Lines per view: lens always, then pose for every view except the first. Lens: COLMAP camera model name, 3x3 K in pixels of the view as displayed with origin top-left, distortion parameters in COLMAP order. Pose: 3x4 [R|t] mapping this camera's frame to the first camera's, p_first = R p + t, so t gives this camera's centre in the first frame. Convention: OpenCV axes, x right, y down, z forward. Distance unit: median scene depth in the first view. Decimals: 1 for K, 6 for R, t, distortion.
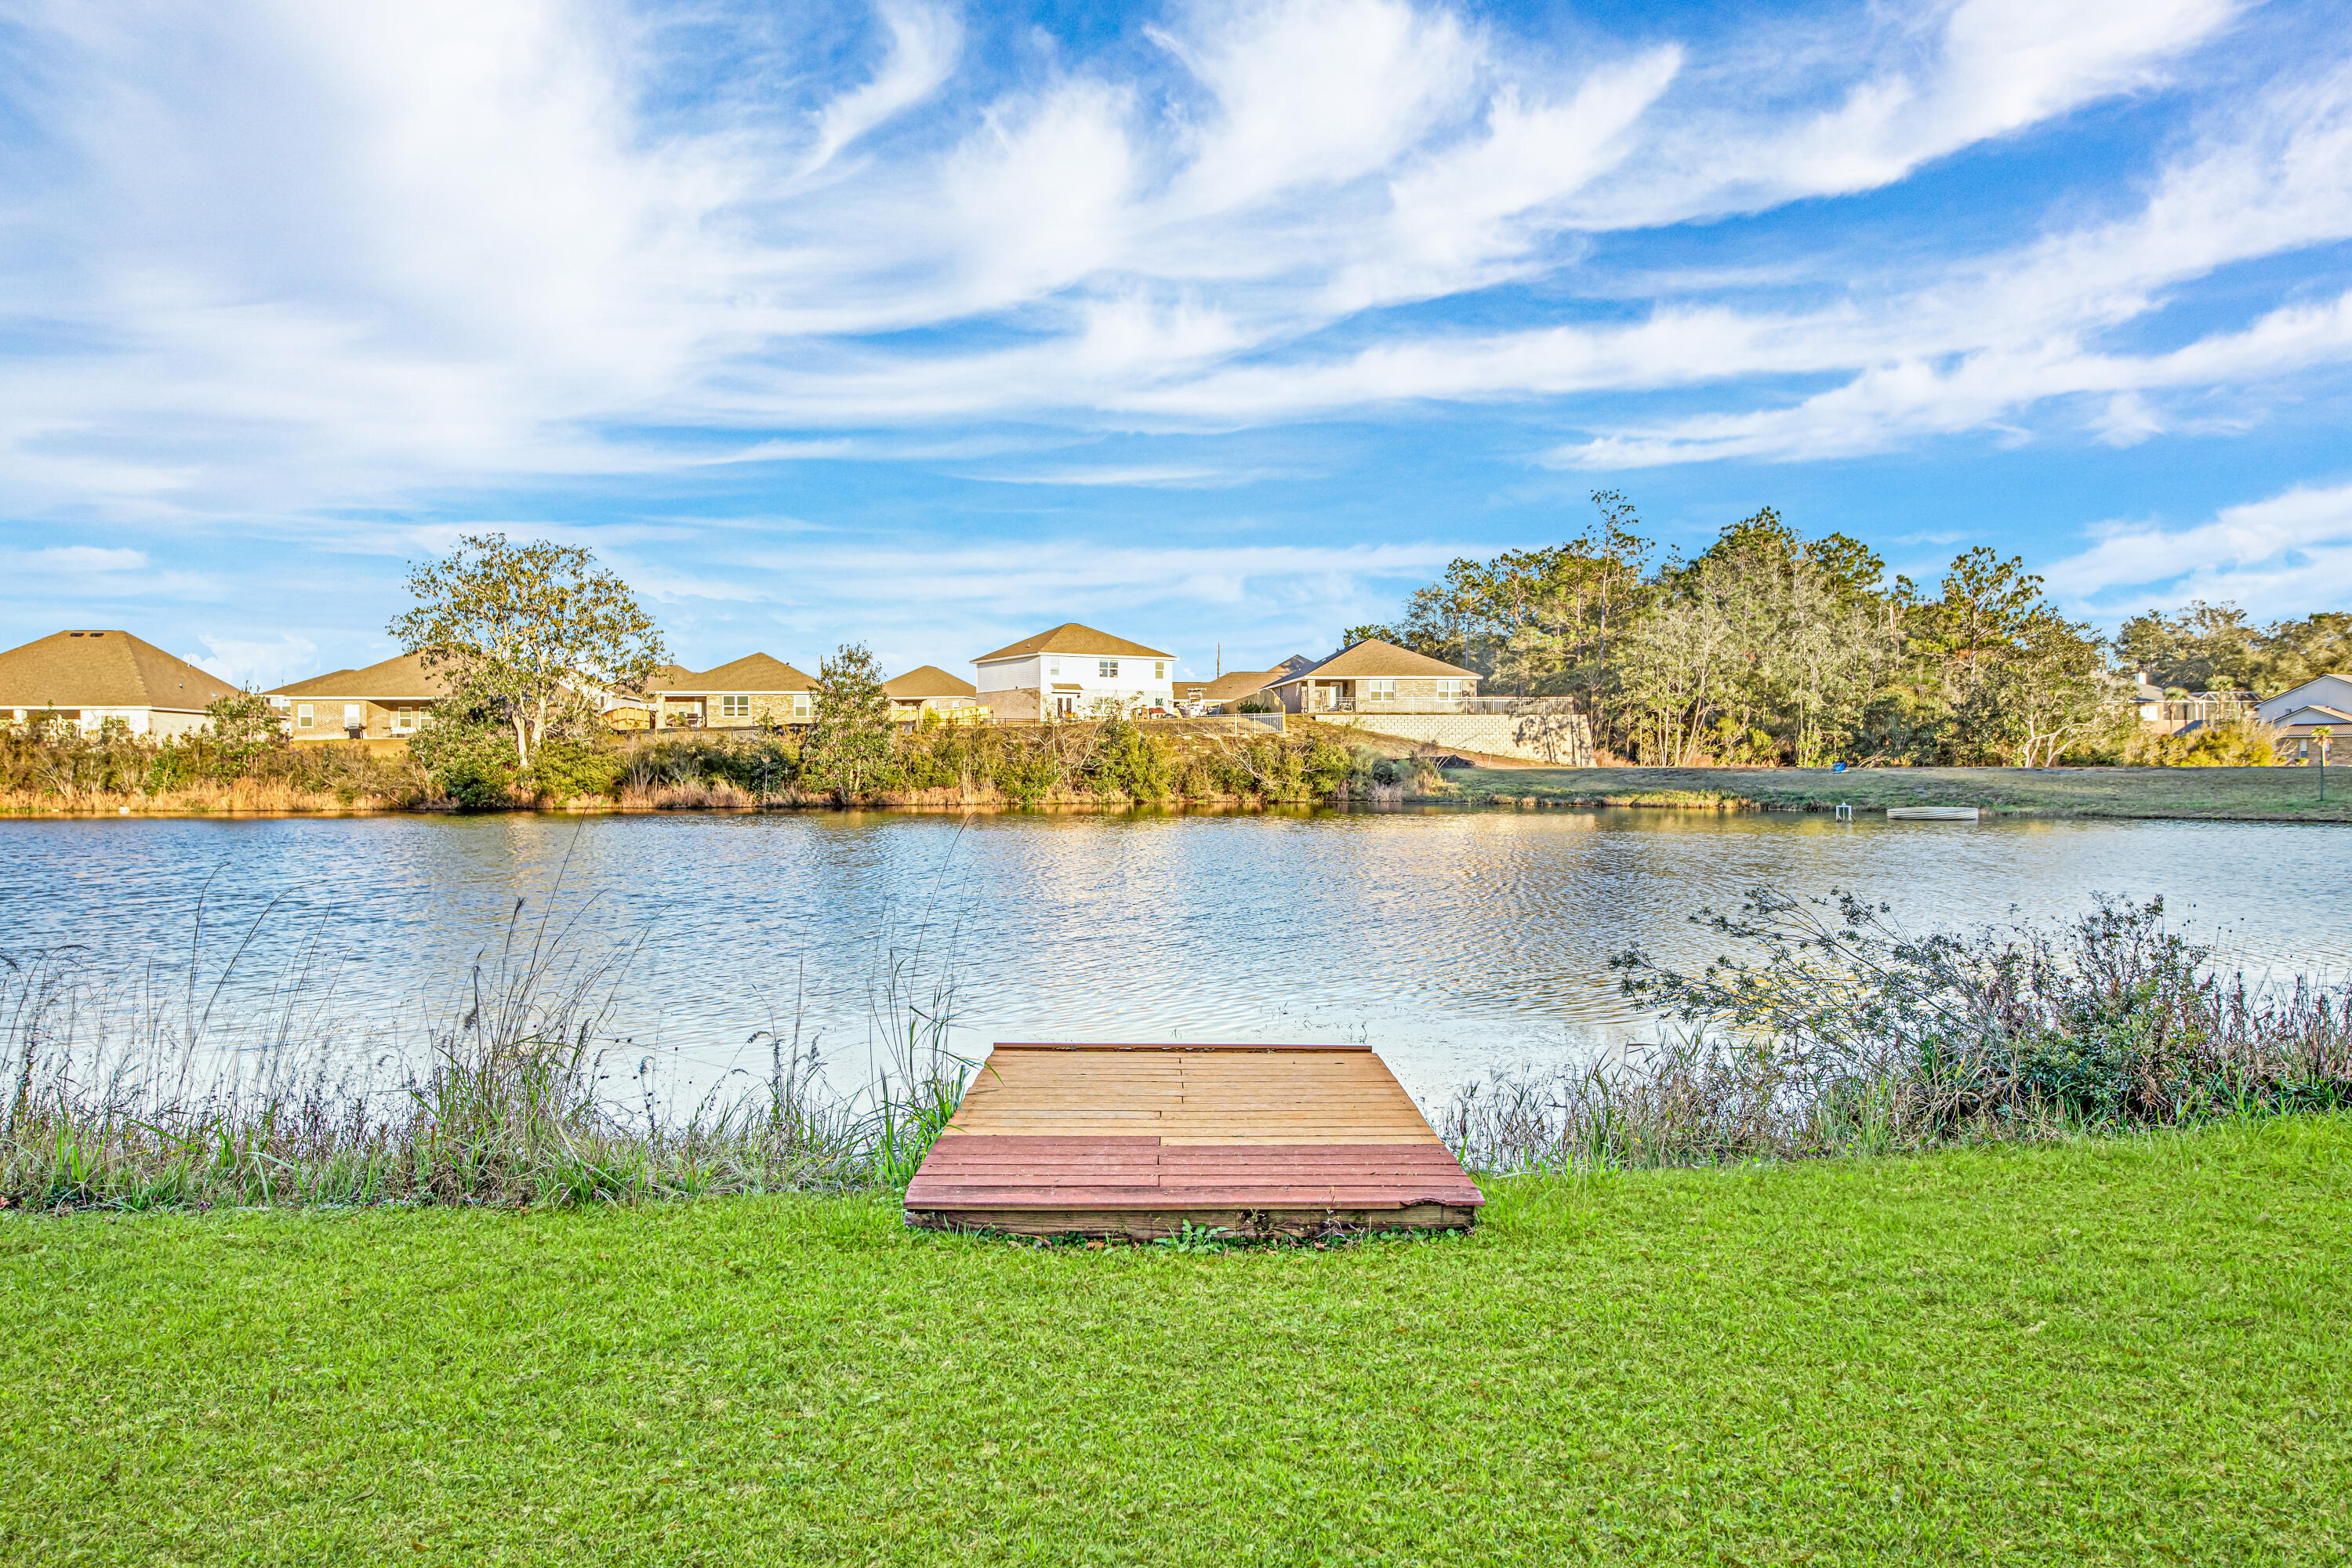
lens RADIAL K [[1622.8, 0, 1176.0], [0, 1622.8, 784.0], [0, 0, 1]] dist [0.001274, 0.000671]
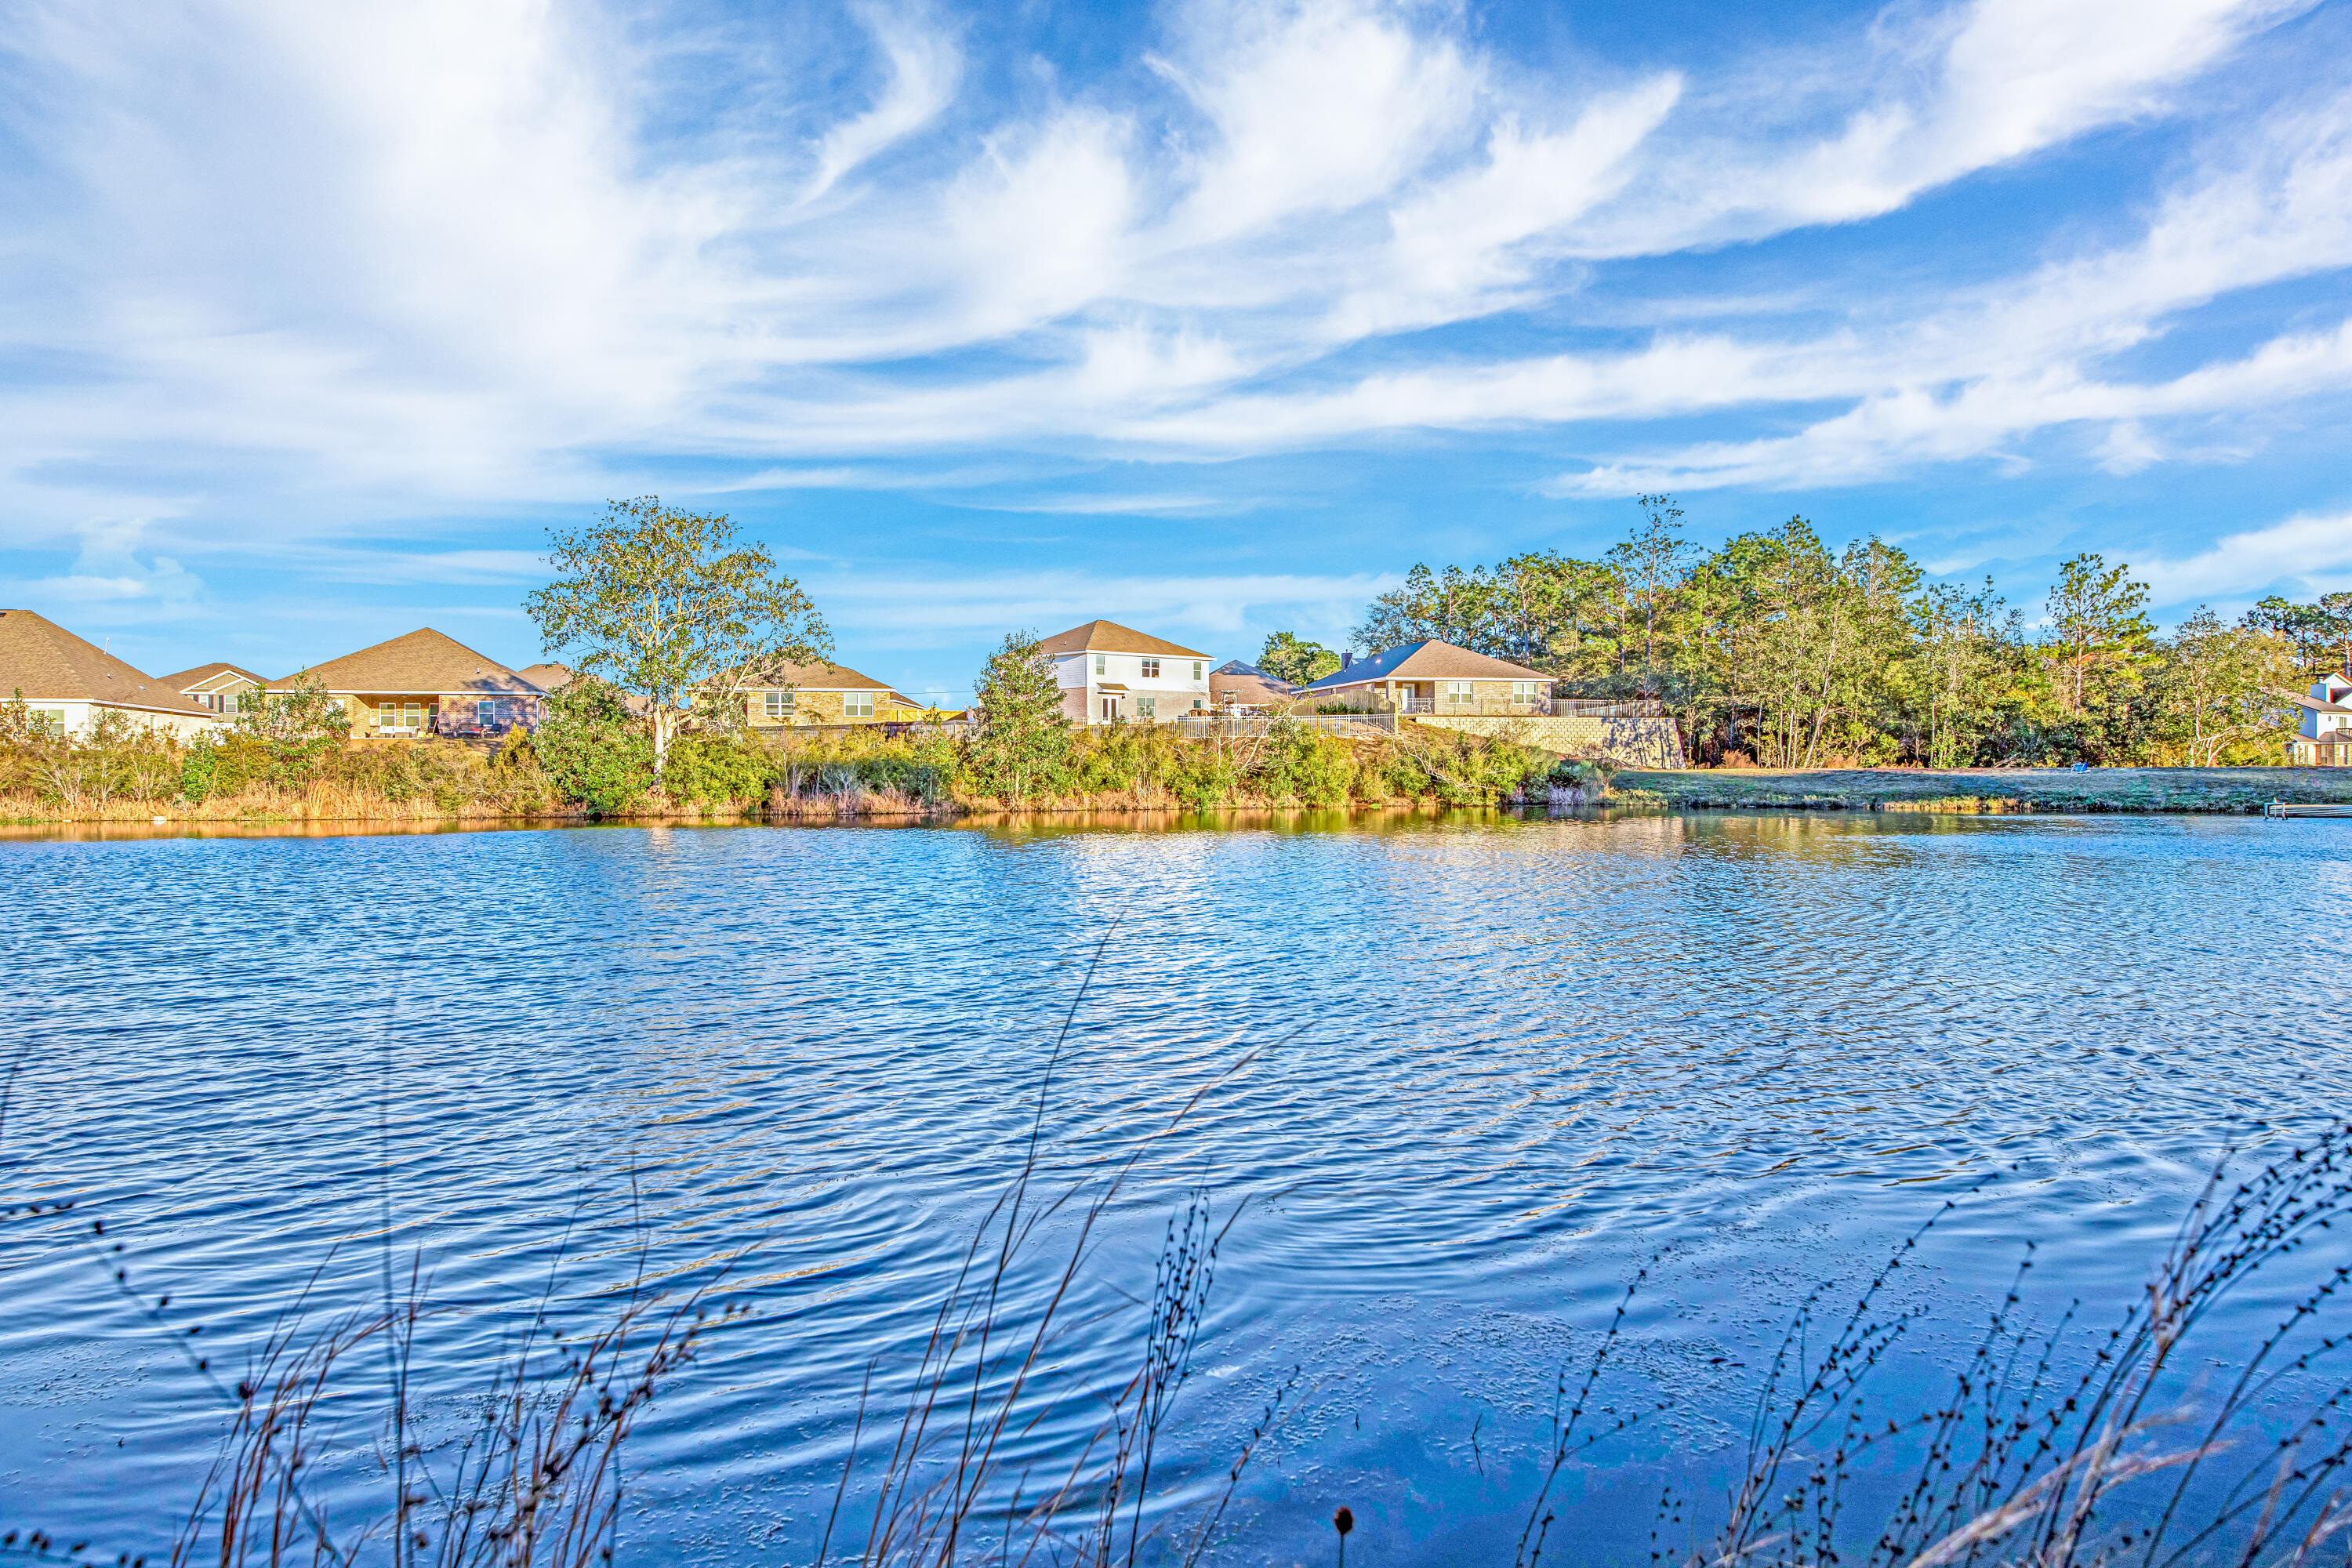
lens RADIAL K [[1622.8, 0, 1176.0], [0, 1622.8, 784.0], [0, 0, 1]] dist [0.001274, 0.000671]
pose [[0.988002, -0.001106, 0.154439, -0.202718], [0.002231, 0.999972, -0.007107, 0.003629], [-0.154427, 0.007366, 0.987977, 0.074773]]
